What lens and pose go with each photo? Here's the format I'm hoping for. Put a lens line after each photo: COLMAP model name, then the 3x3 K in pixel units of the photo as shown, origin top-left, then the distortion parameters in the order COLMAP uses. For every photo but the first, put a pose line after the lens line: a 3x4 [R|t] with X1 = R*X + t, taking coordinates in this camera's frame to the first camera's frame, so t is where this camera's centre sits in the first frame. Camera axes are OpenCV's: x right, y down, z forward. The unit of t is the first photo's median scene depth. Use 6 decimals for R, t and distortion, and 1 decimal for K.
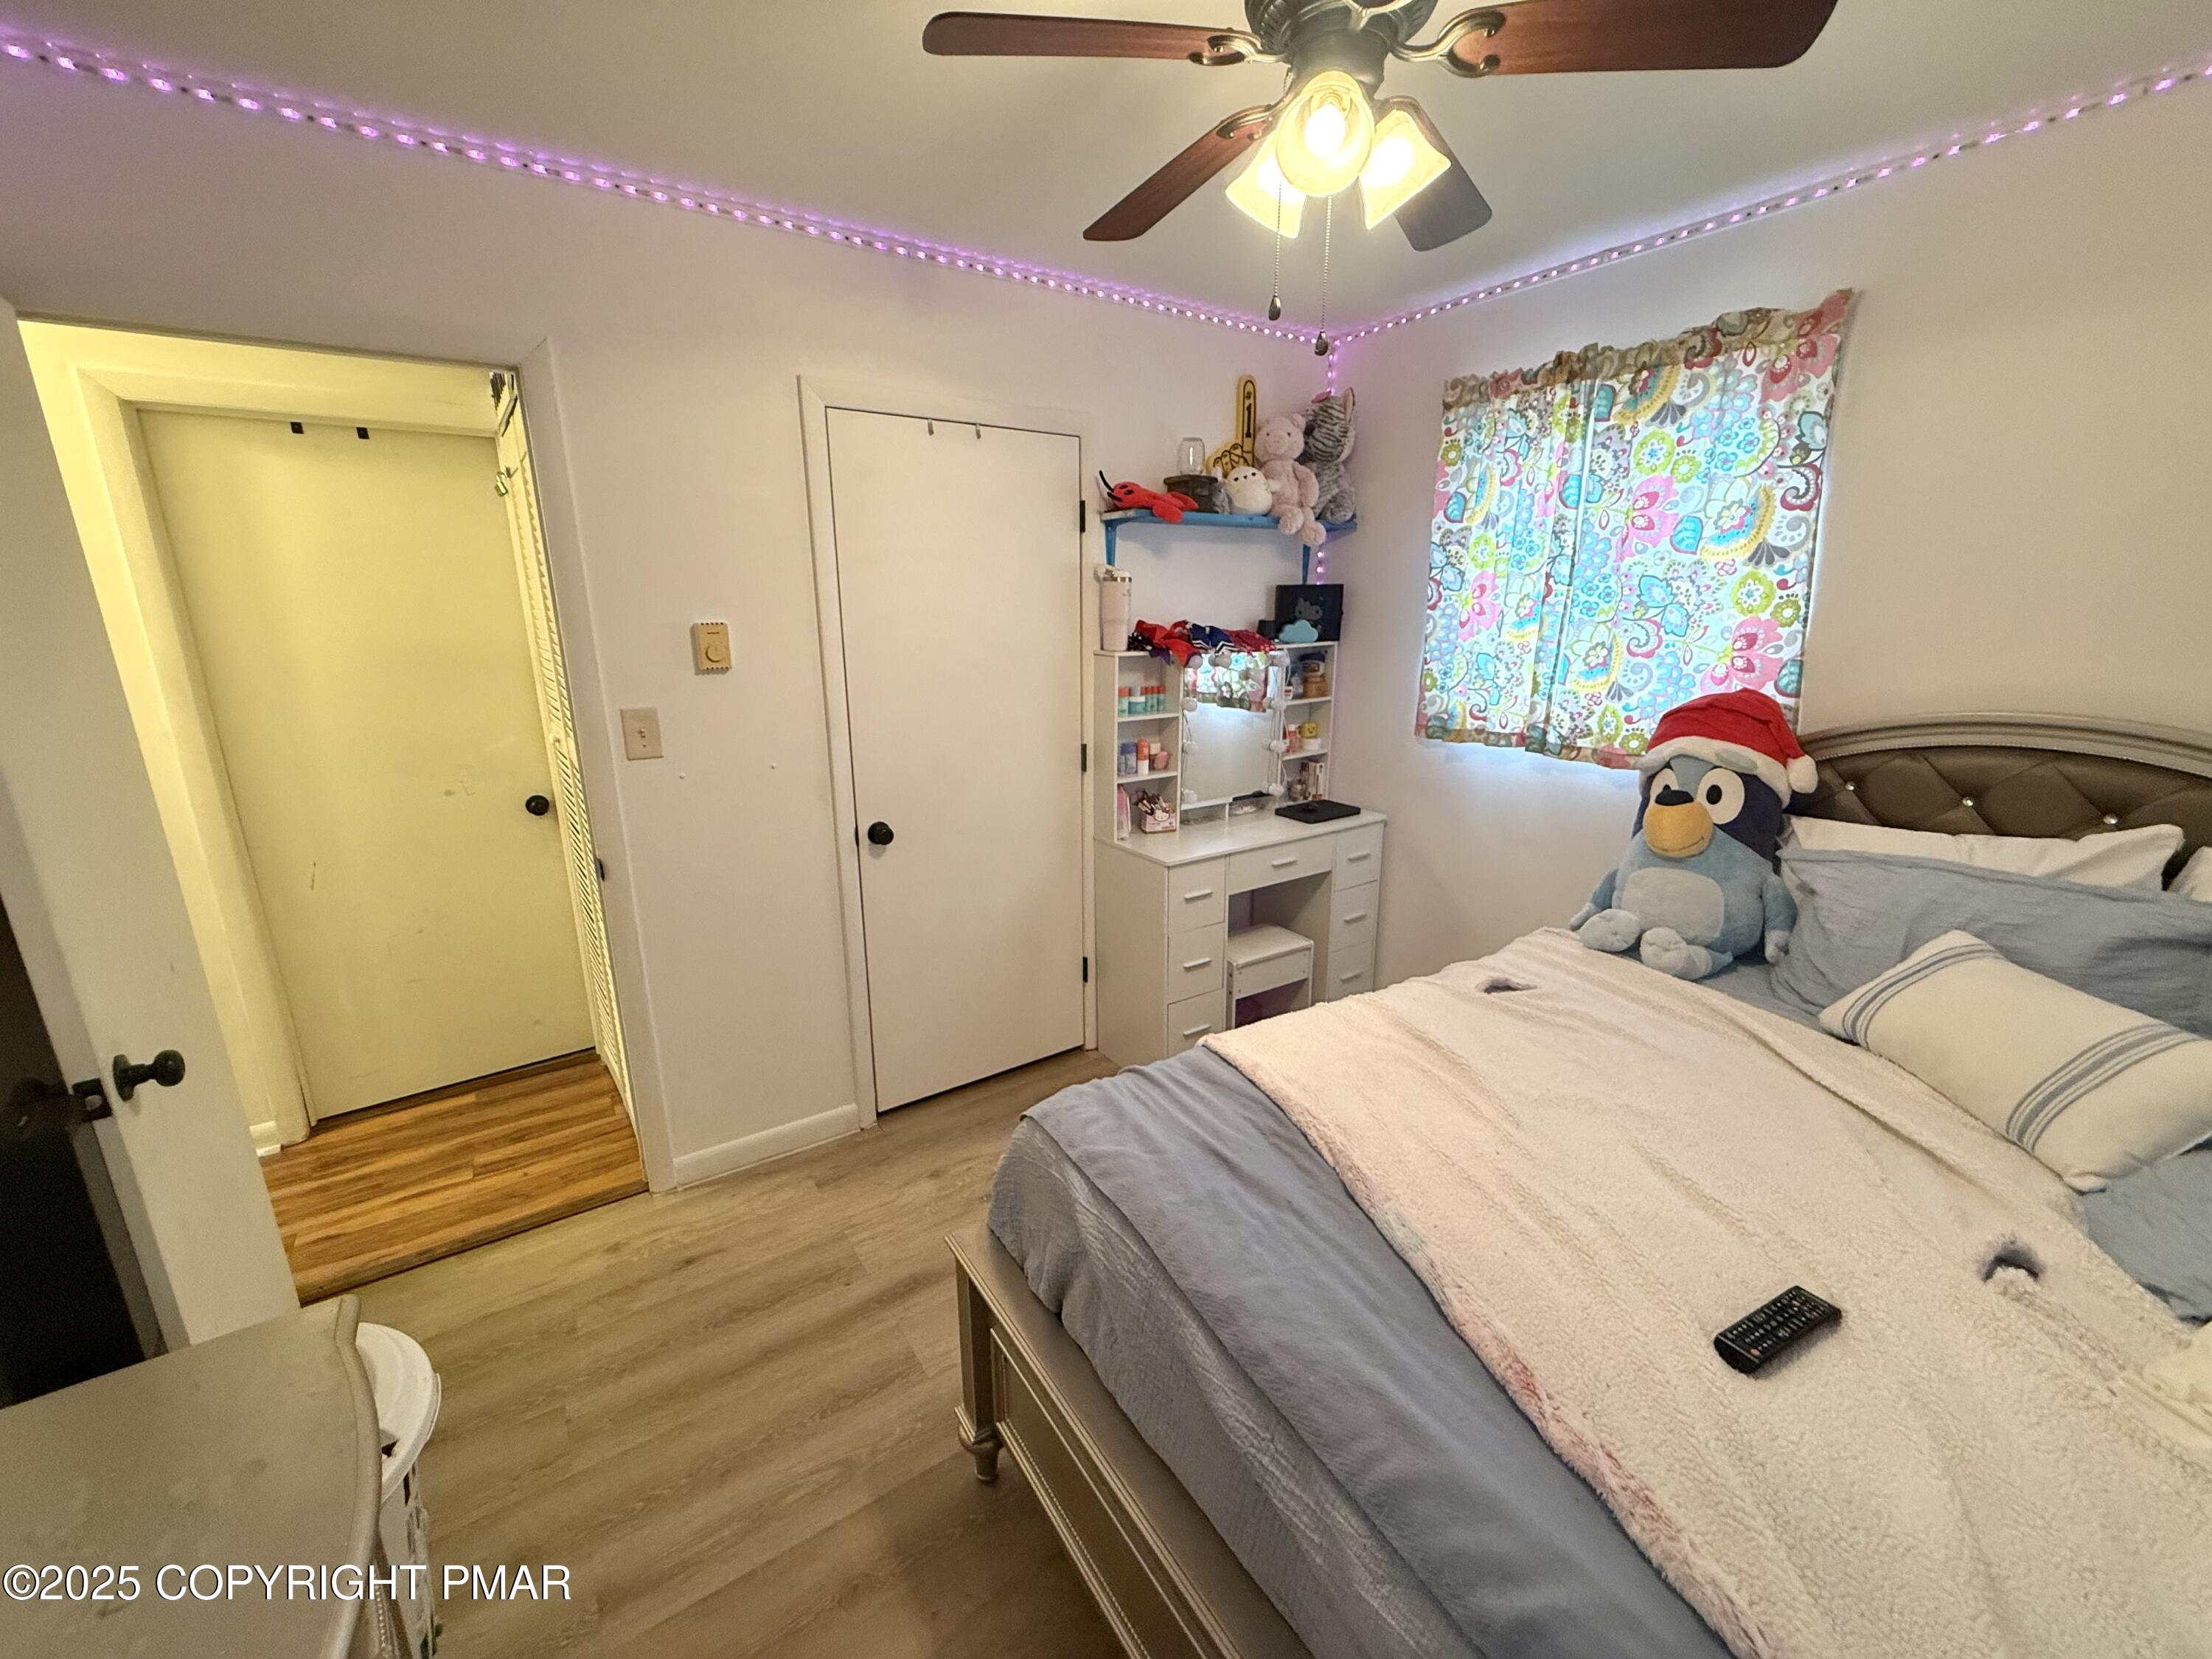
lens RADIAL K [[881.2, 0, 1103.7], [0, 881.2, 831.4], [0, 0, 1]] dist [0.000712, -0.000036]
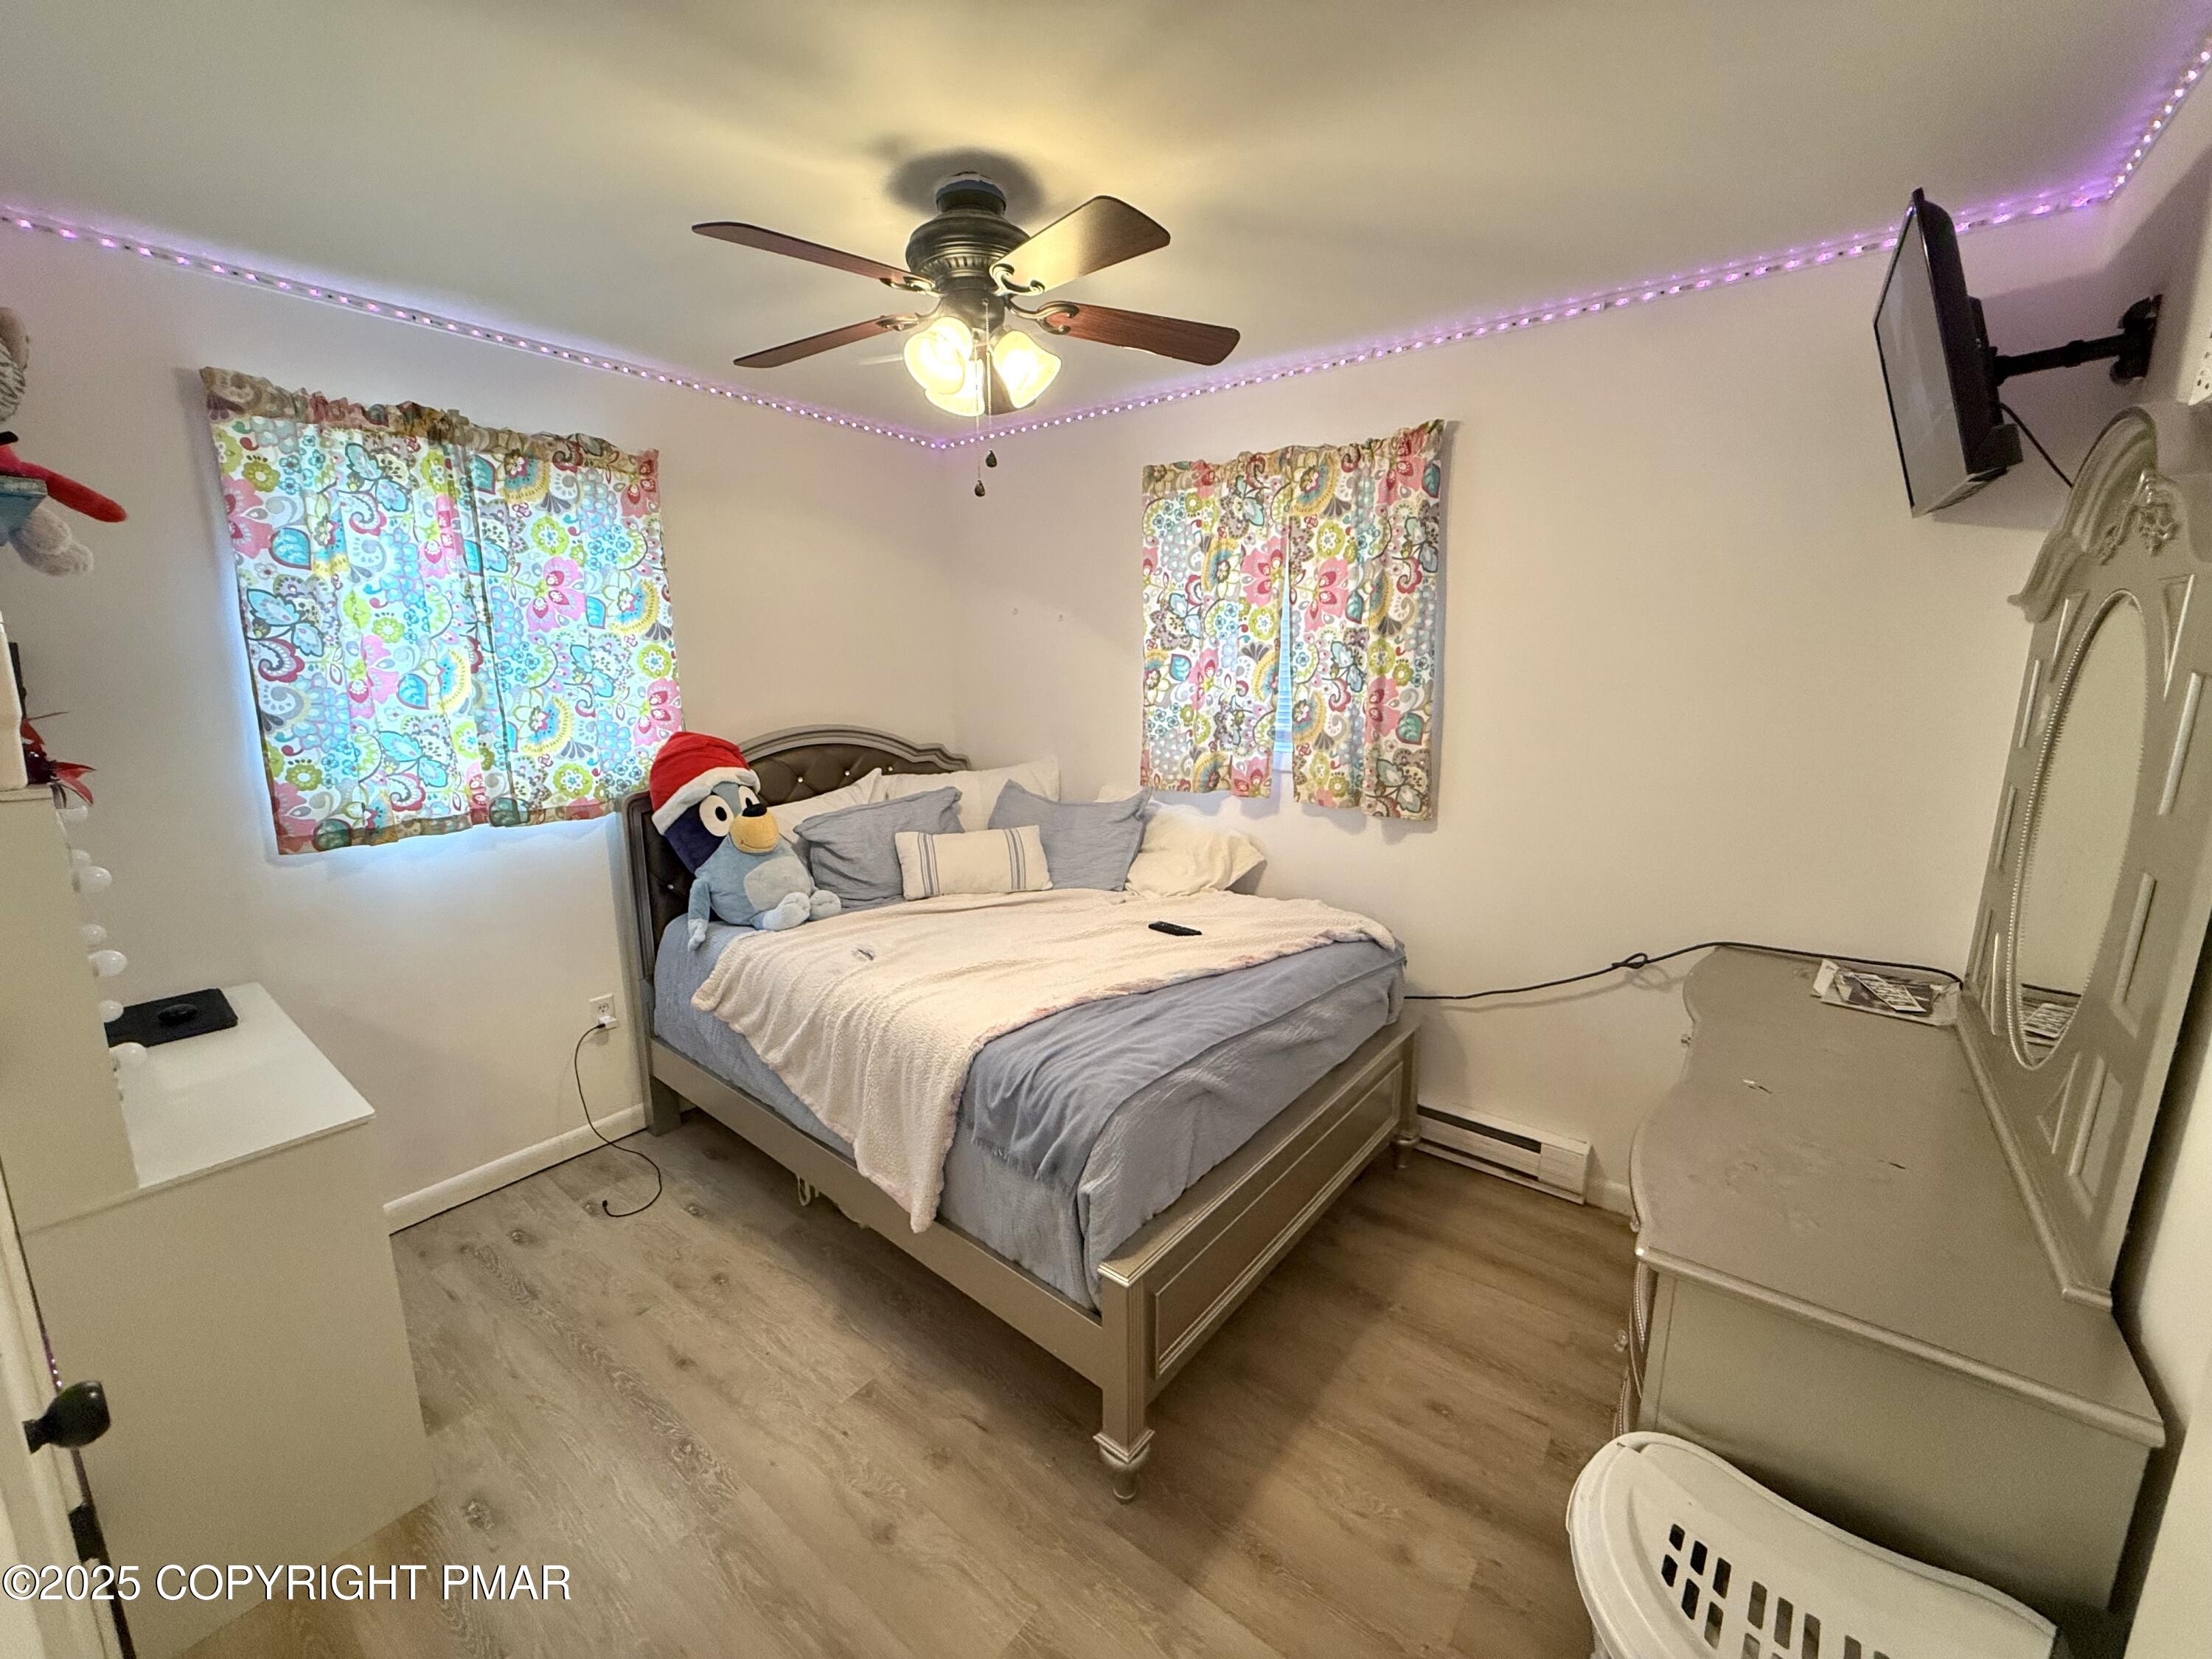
lens RADIAL K [[881.2, 0, 1099.7], [0, 881.2, 829.2], [0, 0, 1]] dist [0.000712, -0.000036]
pose [[-0.310816, -0.180041, 0.933262, -0.680651], [0.242087, 0.934516, 0.260908, -0.204637], [-0.919123, 0.307025, -0.246877, 0.743183]]
